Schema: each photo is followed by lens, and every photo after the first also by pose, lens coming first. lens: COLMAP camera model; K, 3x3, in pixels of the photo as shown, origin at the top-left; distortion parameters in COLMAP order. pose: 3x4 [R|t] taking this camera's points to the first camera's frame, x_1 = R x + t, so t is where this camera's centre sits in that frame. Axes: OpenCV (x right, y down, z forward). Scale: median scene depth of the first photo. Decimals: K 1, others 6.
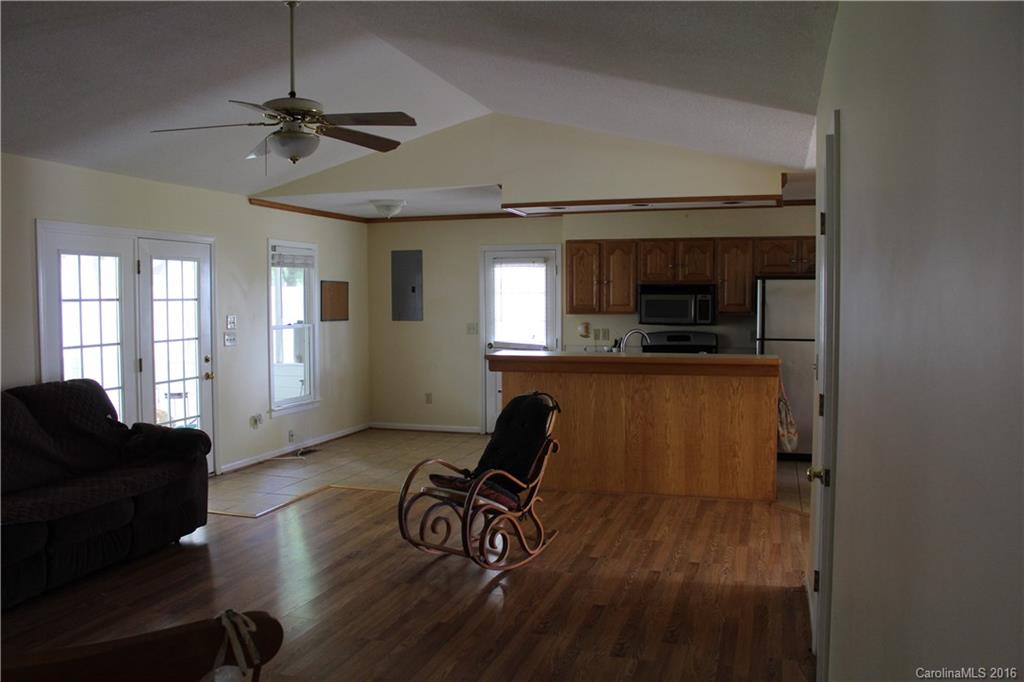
lens RADIAL K [[859.1, 0, 503.7], [0, 859.1, 340.2], [0, 0, 1]] dist [-0.149008, 0.123286]
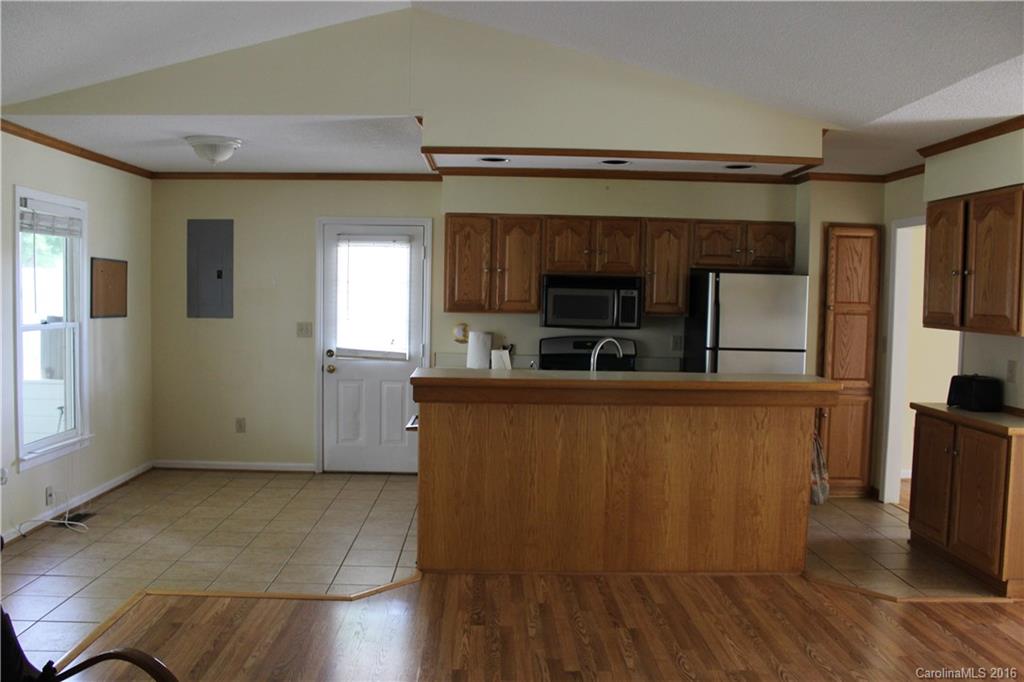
lens RADIAL K [[859.1, 0, 499.8], [0, 859.1, 345.5], [0, 0, 1]] dist [-0.149008, 0.123286]
pose [[0.946158, 0.001538, 0.323703, -0.149550], [-0.006251, 0.999889, 0.013519, -0.014294], [-0.323646, -0.014815, 0.946062, 0.340328]]
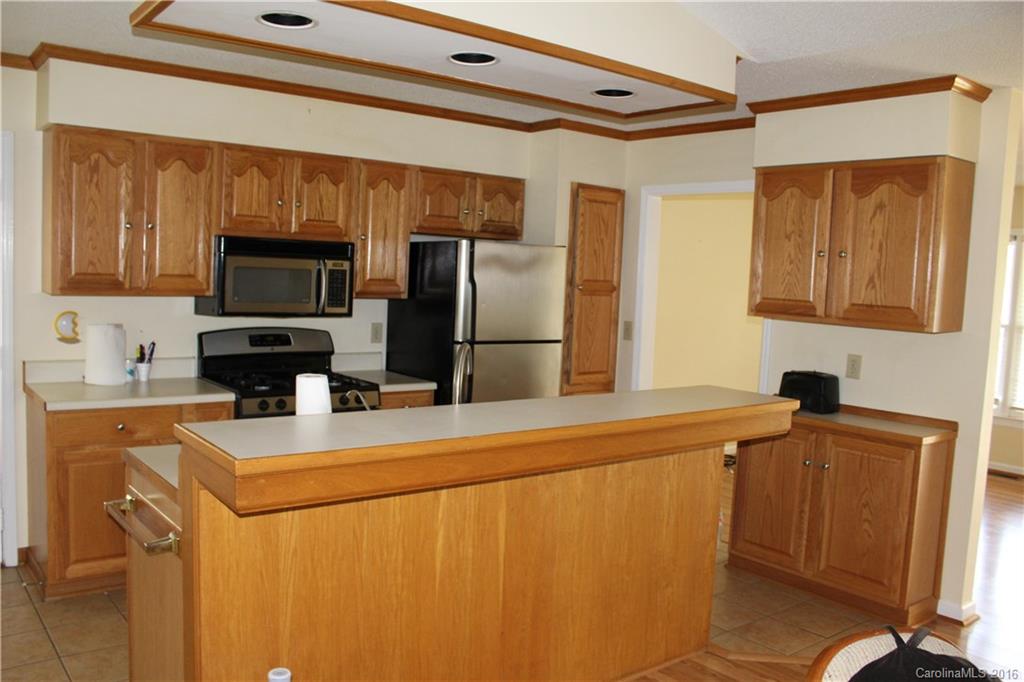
lens RADIAL K [[859.1, 0, 489.6], [0, 859.1, 355.1], [0, 0, 1]] dist [-0.149008, 0.123286]
pose [[0.568996, -0.052606, 0.820656, -0.184718], [-0.002149, 0.997853, 0.065454, -0.033594], [-0.822338, -0.039006, 0.567661, 0.699072]]
